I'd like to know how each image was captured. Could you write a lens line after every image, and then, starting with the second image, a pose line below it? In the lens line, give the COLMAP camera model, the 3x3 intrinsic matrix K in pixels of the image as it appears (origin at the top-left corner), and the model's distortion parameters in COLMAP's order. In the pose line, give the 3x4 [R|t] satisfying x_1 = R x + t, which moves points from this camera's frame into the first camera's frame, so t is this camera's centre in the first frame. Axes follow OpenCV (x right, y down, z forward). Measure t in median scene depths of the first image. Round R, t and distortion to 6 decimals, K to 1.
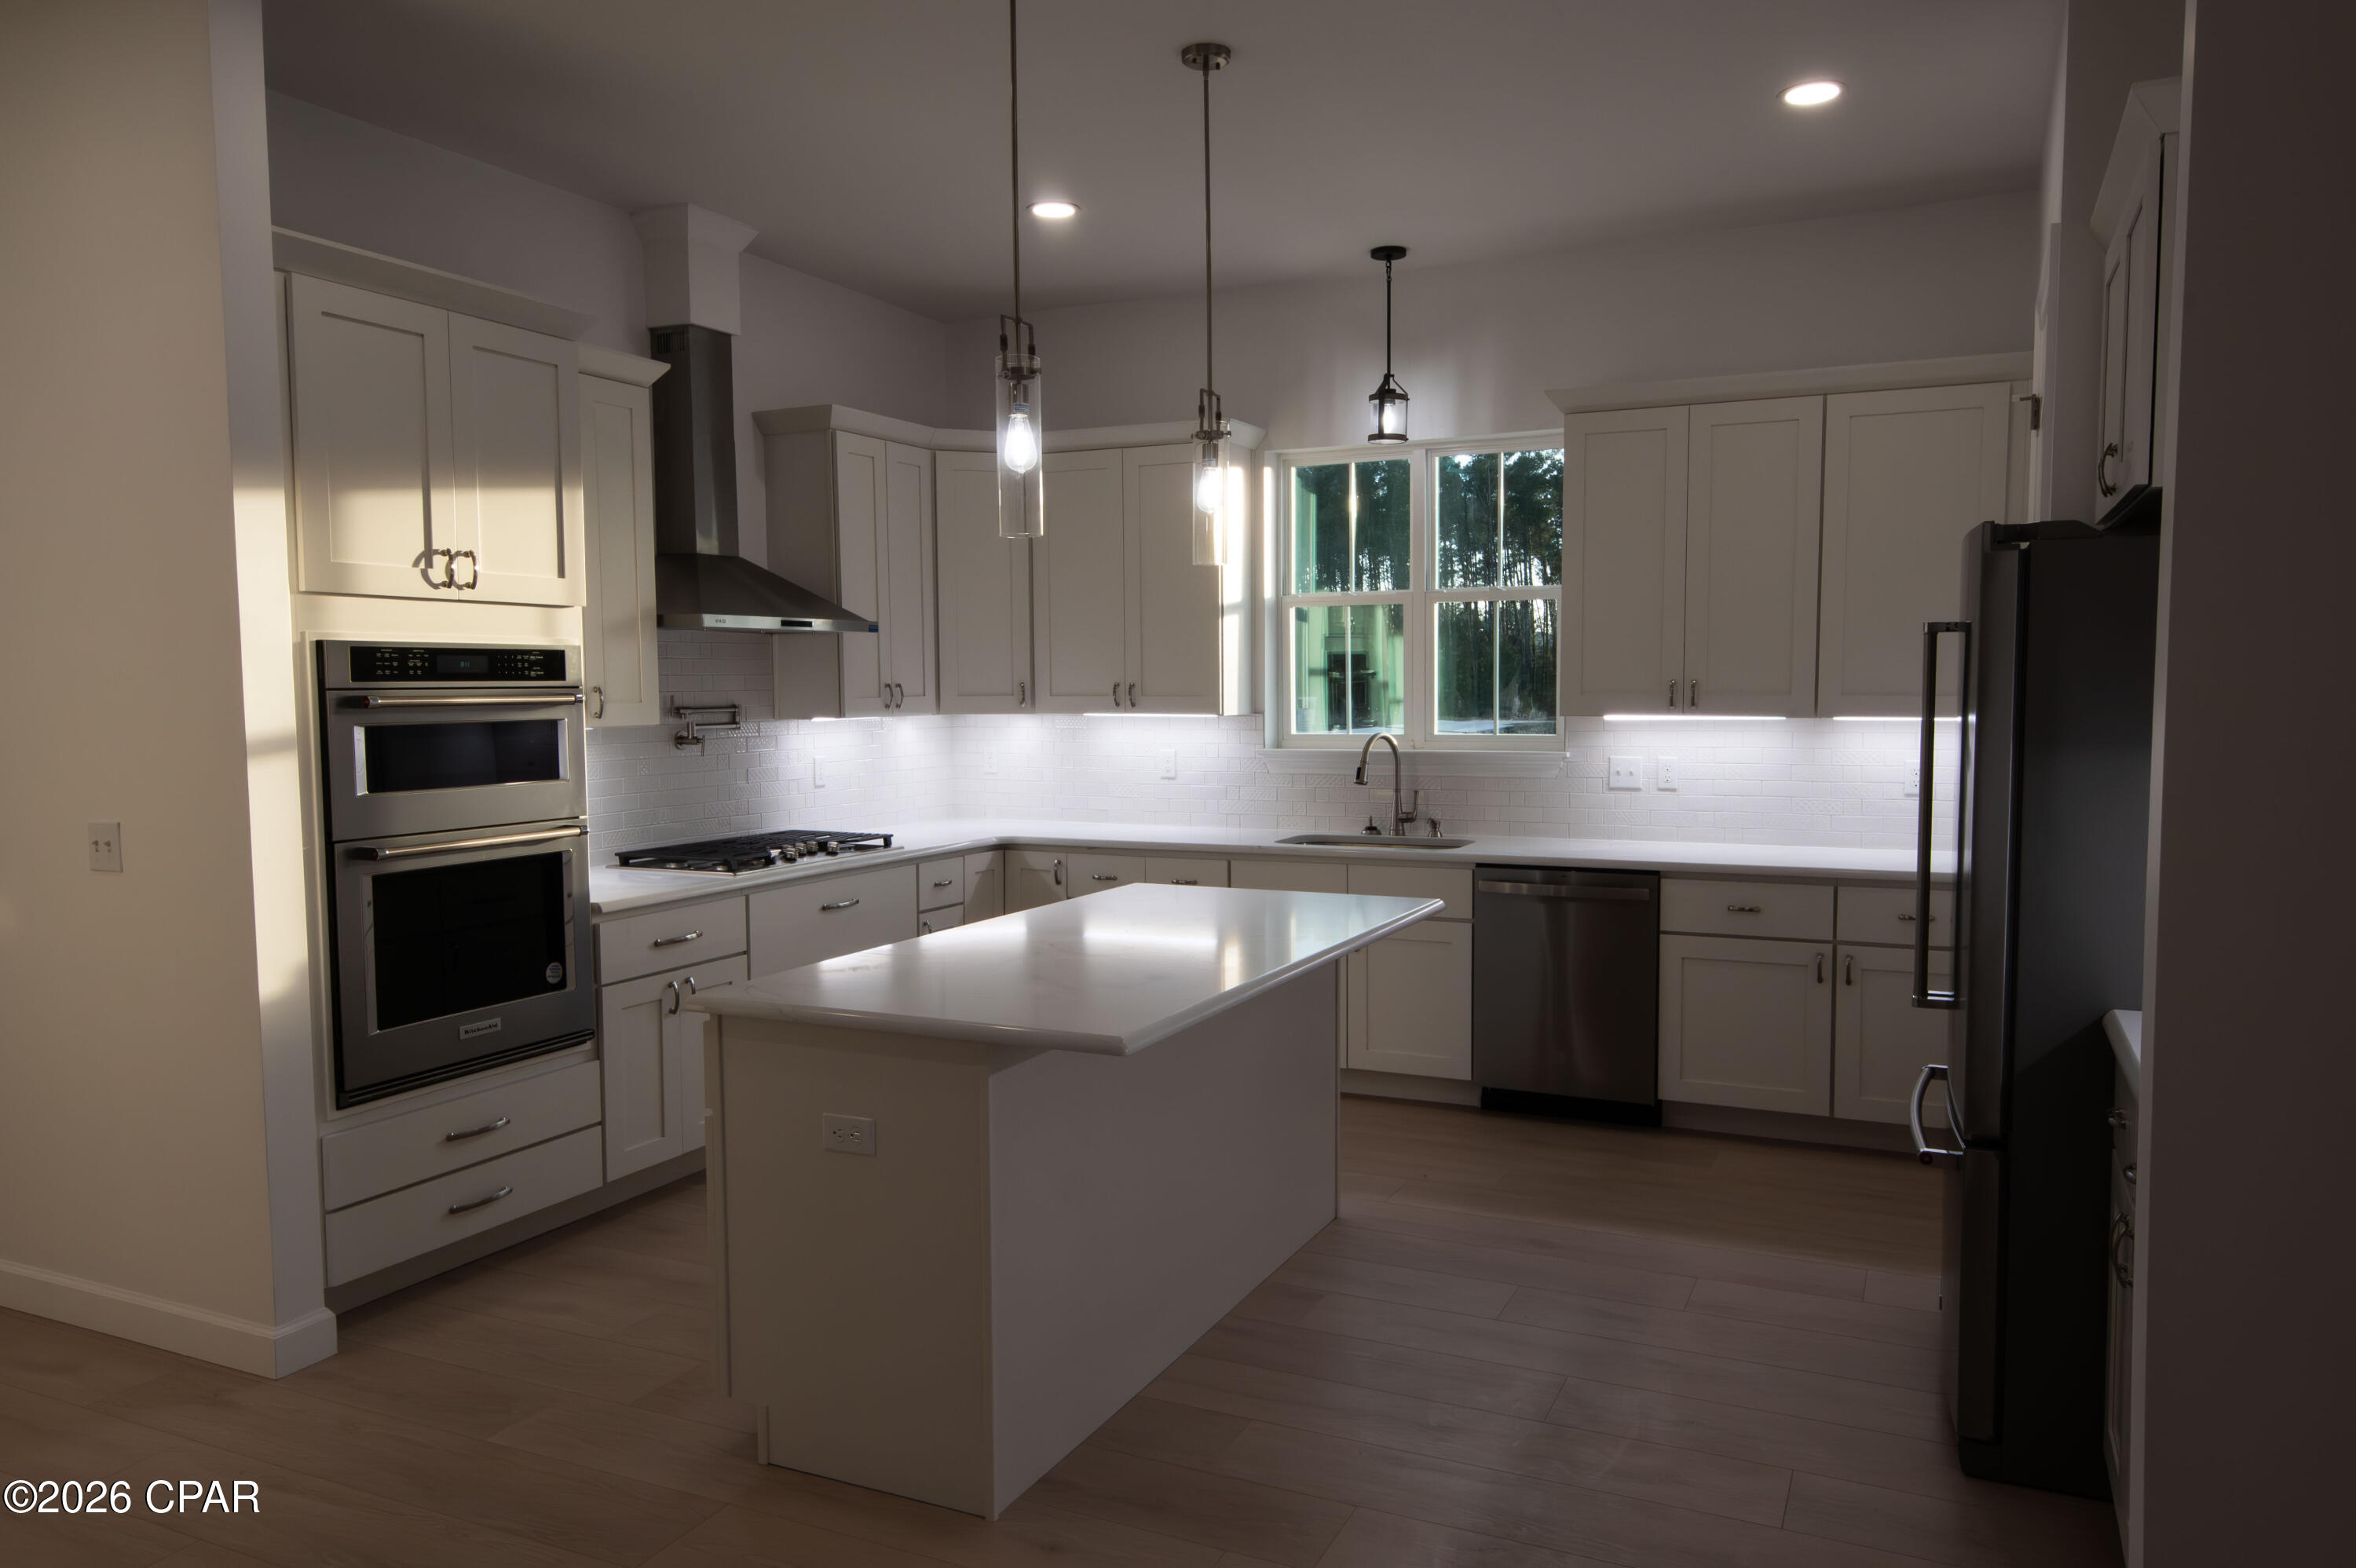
lens RADIAL K [[1616.6, 0, 1166.2], [0, 1616.6, 791.8], [0, 0, 1]] dist [0.017336, 0.005254]
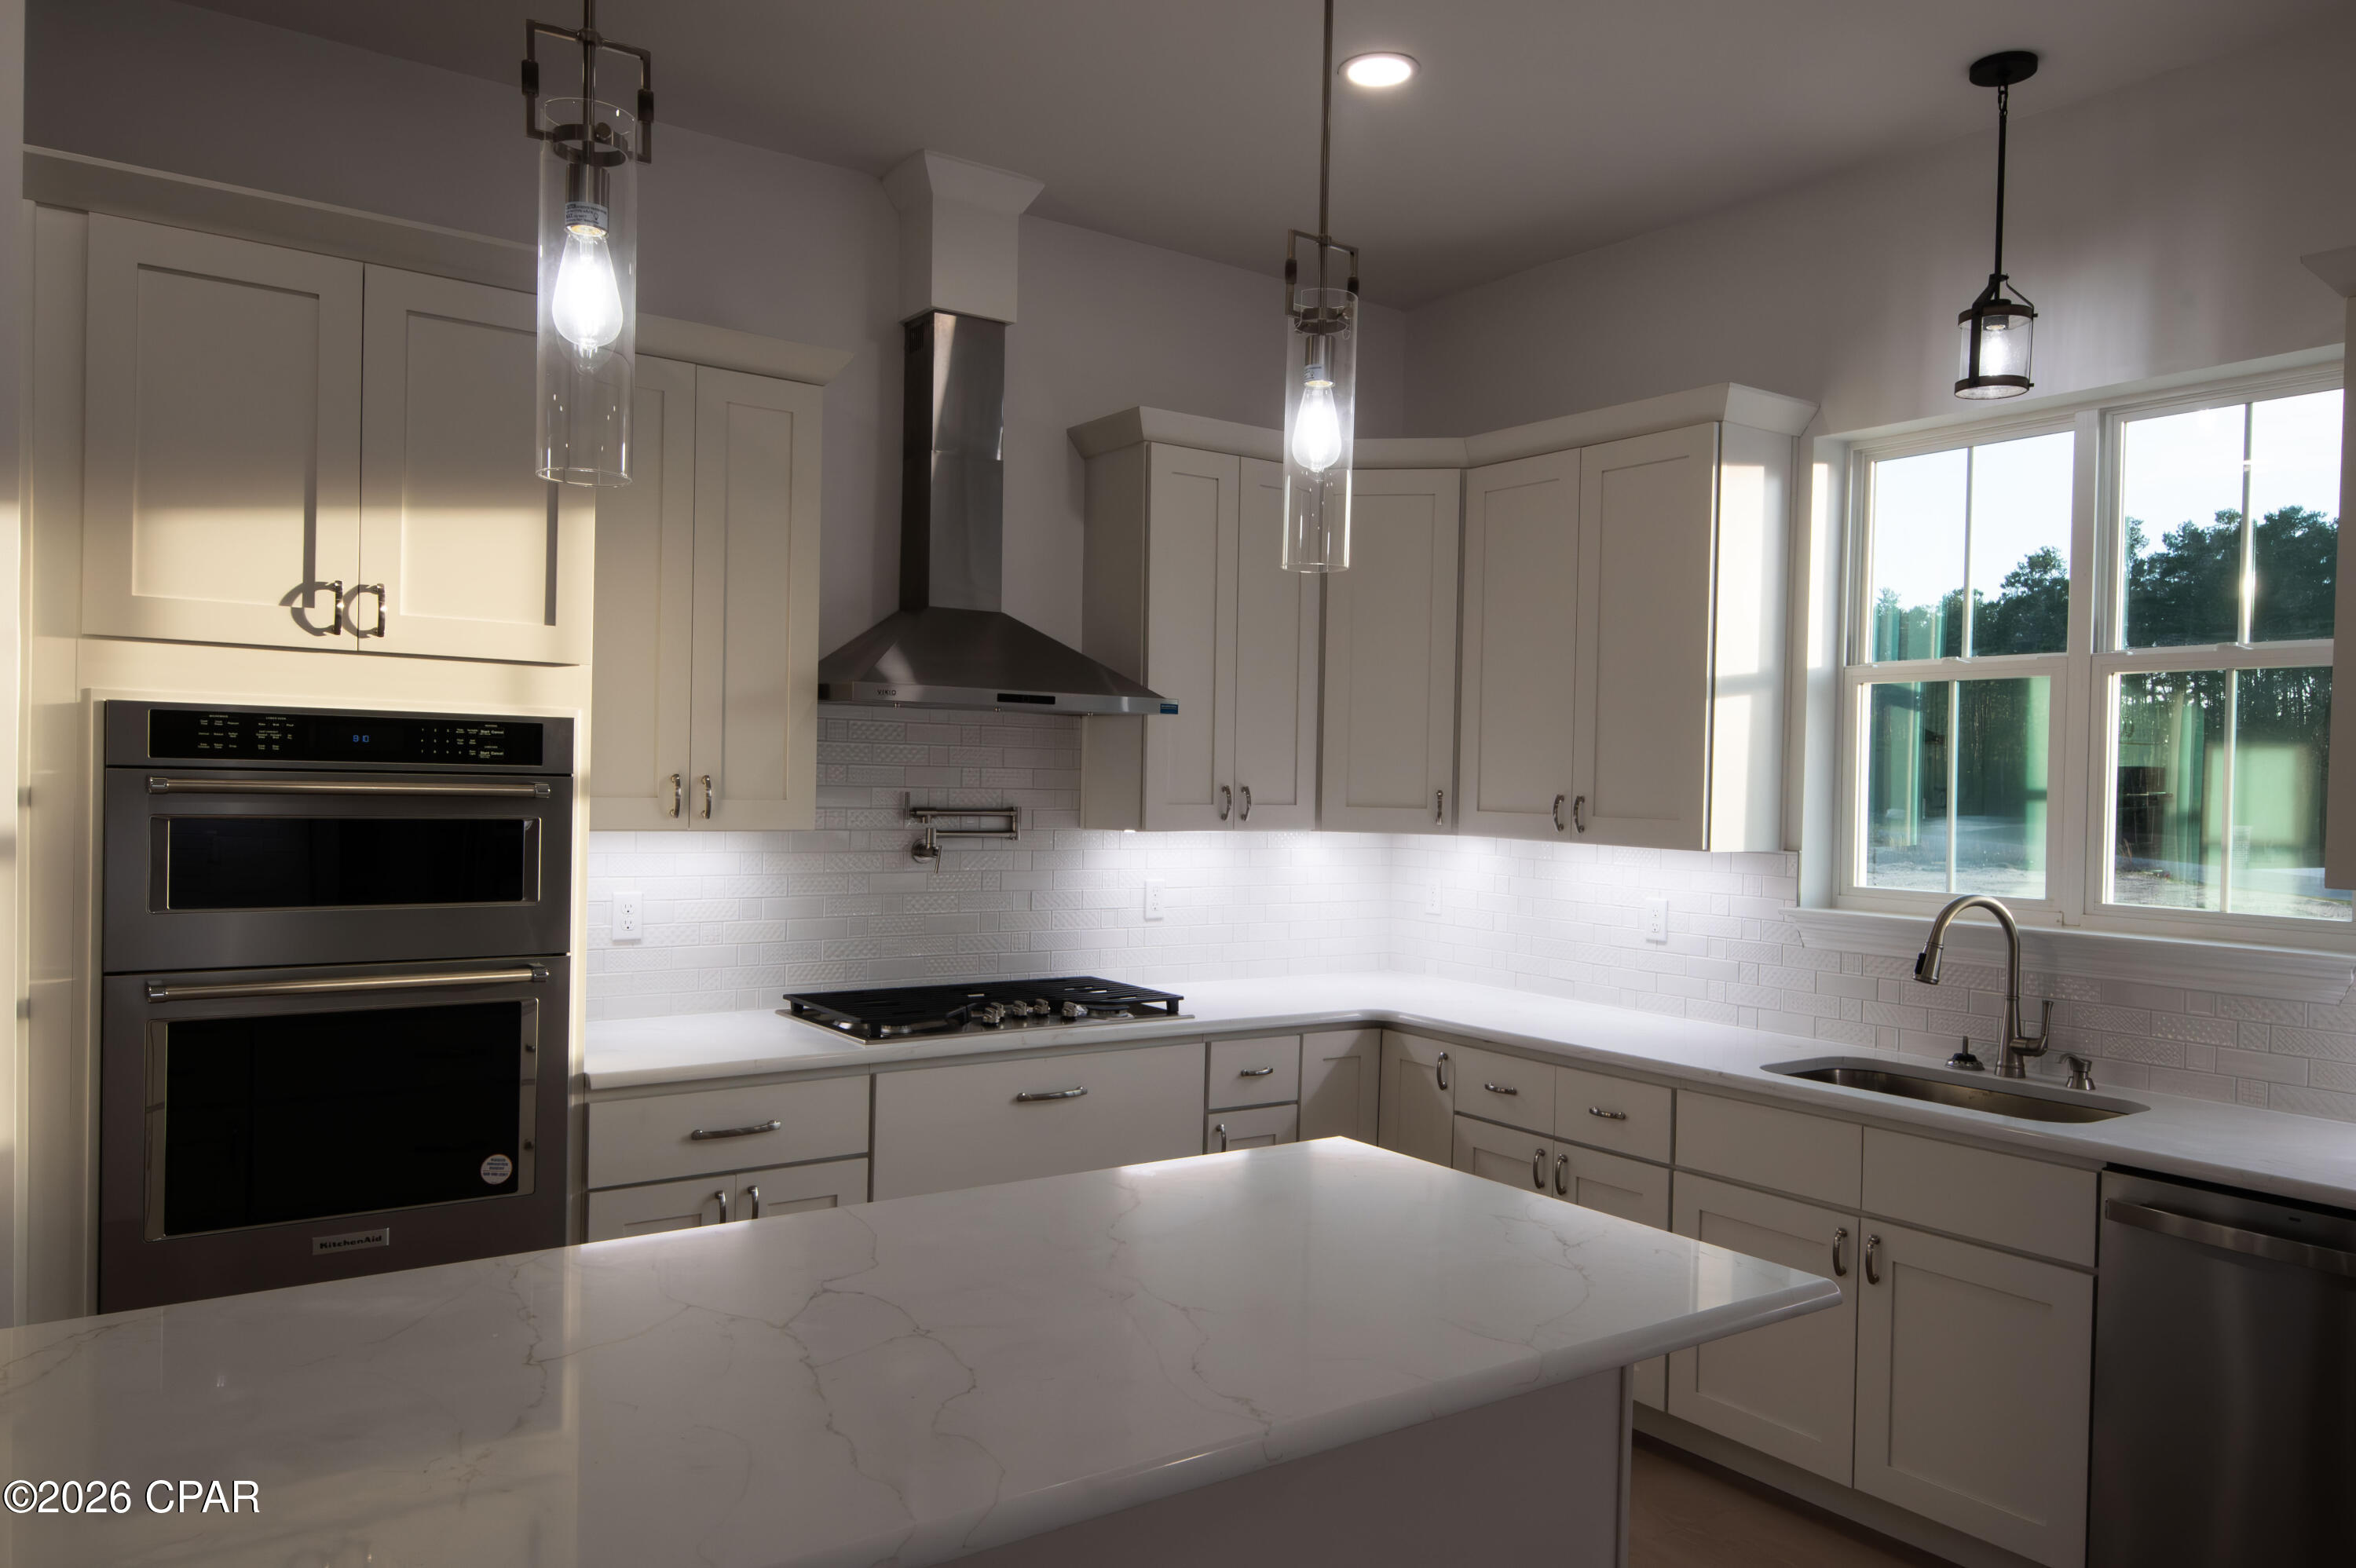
lens RADIAL K [[1616.6, 0, 1170.9], [0, 1616.6, 803.9], [0, 0, 1]] dist [0.017336, 0.005254]
pose [[0.875693, 0.034819, -0.481612, 0.183381], [-0.062058, 0.997241, -0.040741, -0.031950], [0.478864, 0.065564, 0.875437, 0.406523]]
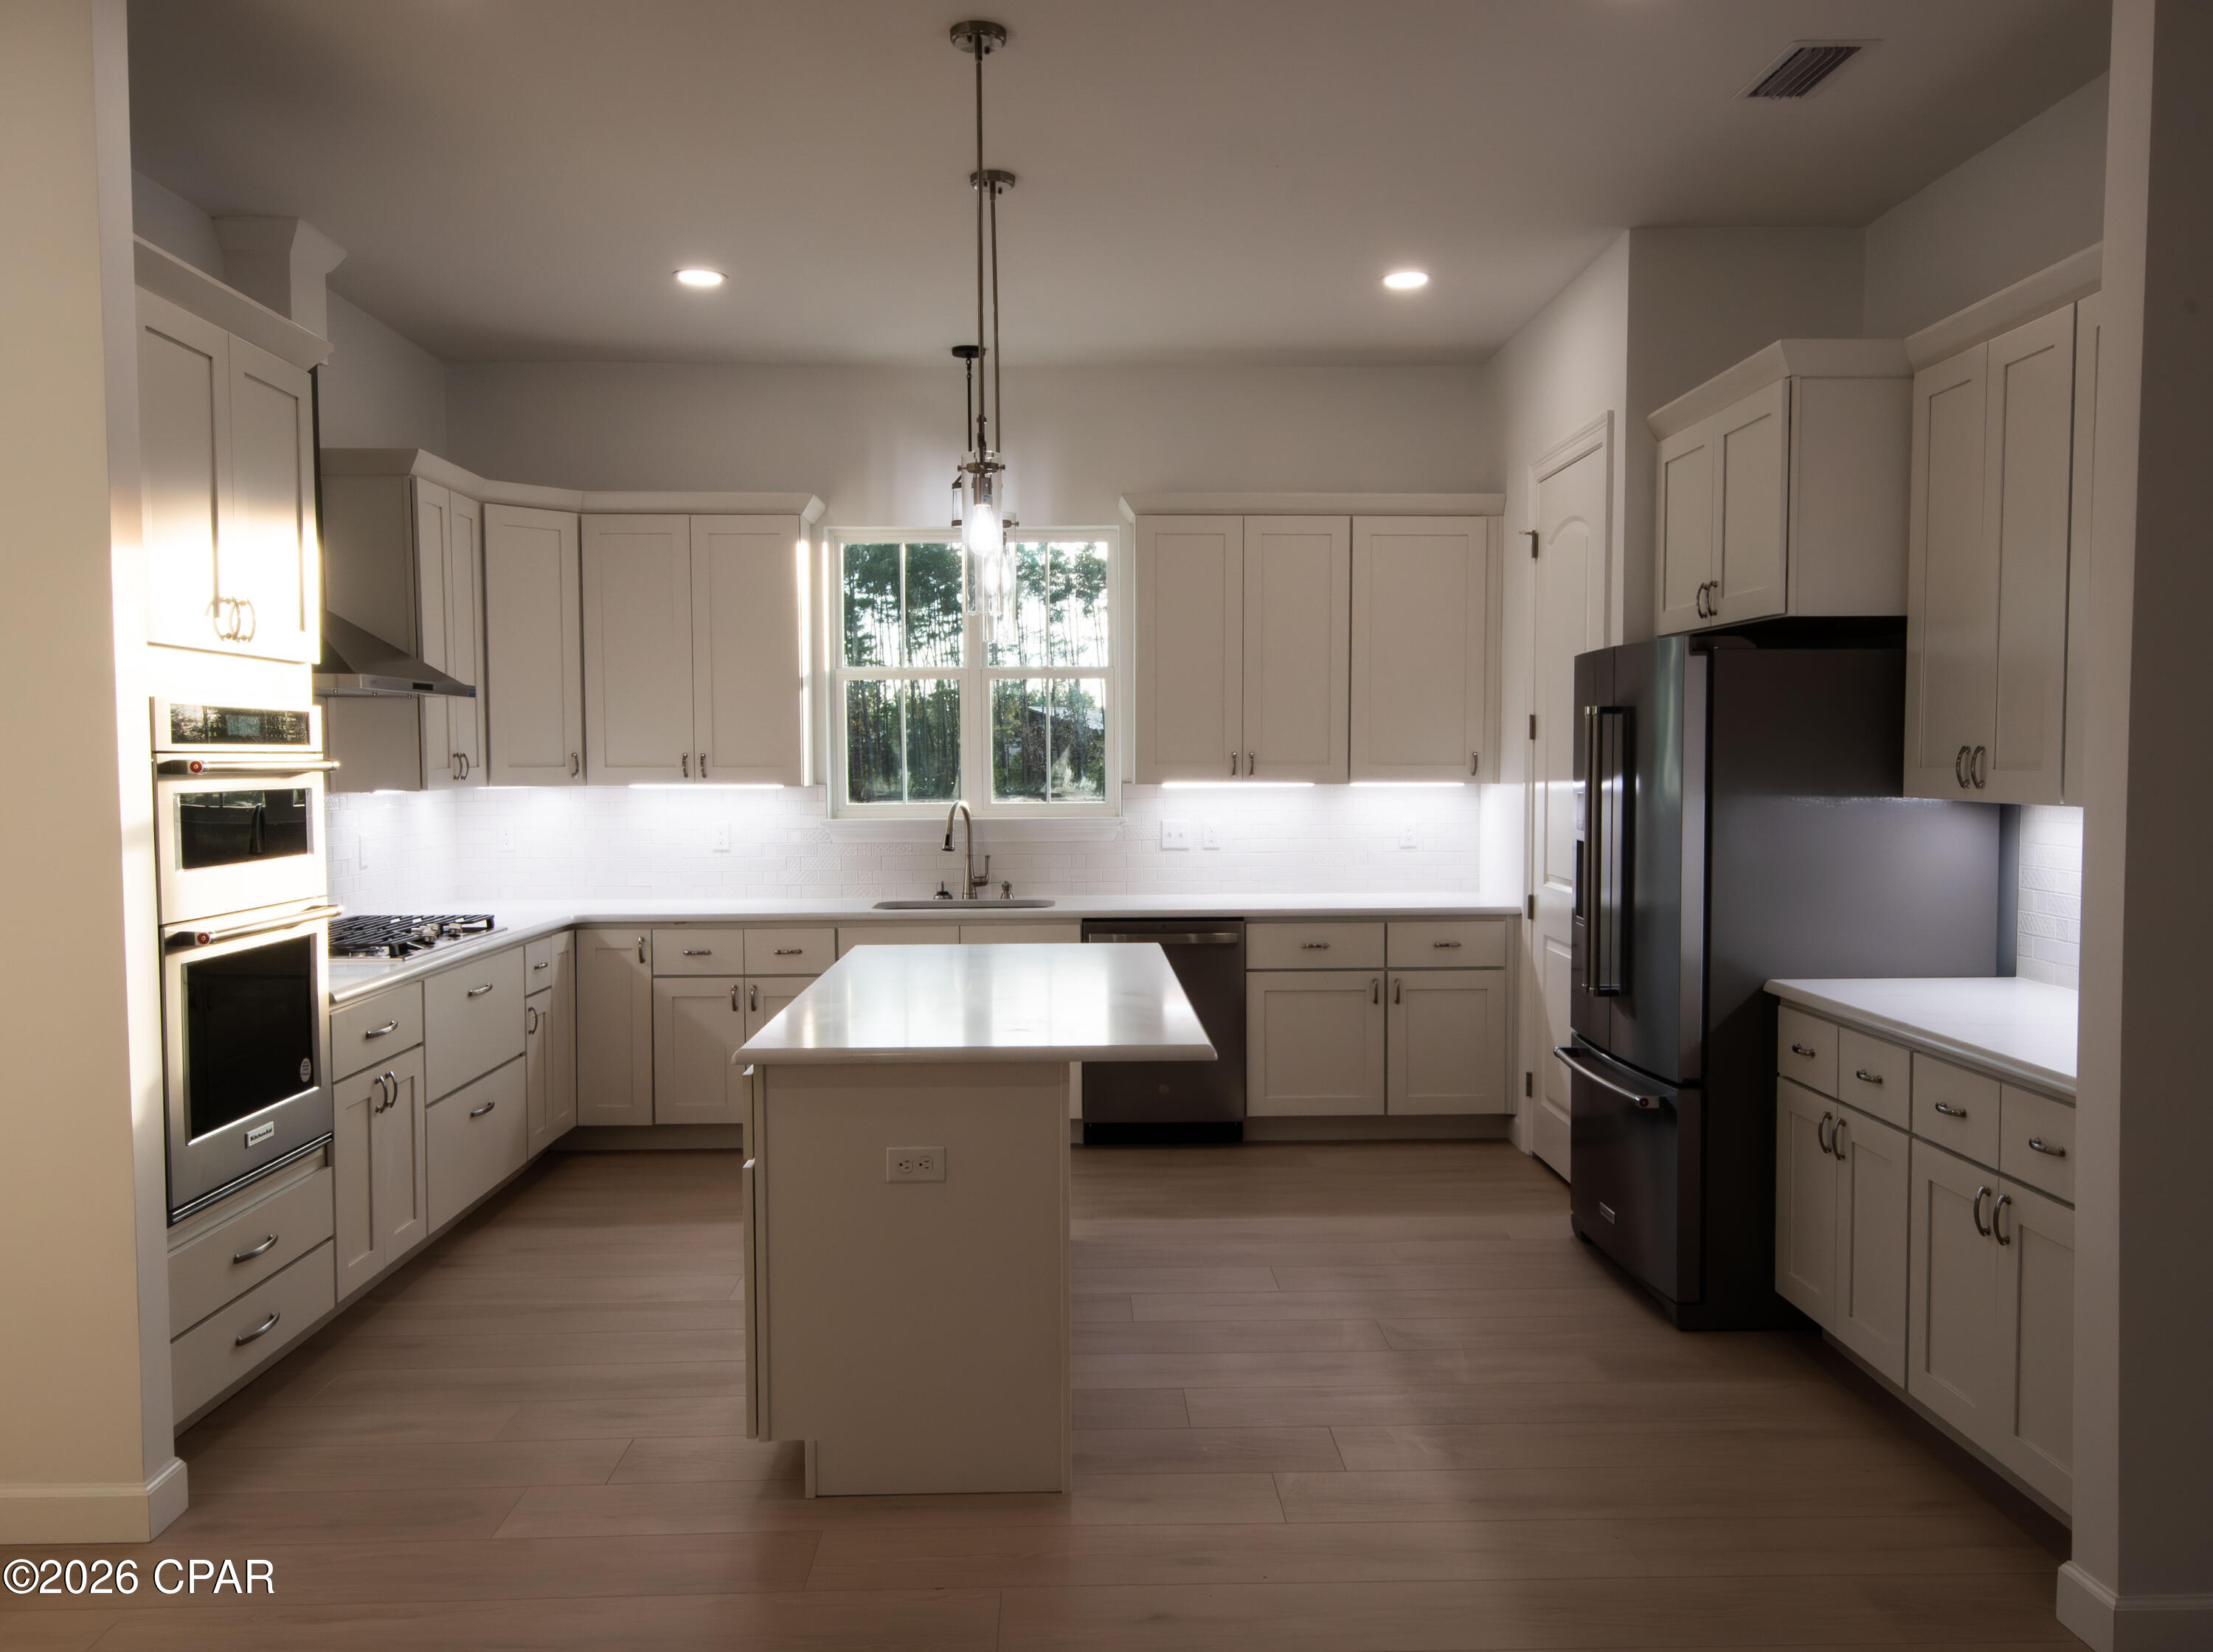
lens RADIAL K [[1718.4, 0, 1101.1], [0, 1718.4, 837.6], [0, 0, 1]] dist [0.023837, -0.016266]
pose [[0.891881, -0.018966, 0.451872, -0.335777], [0.029611, 0.999425, -0.016498, 0.009421], [-0.451300, 0.028095, 0.891930, -0.045989]]
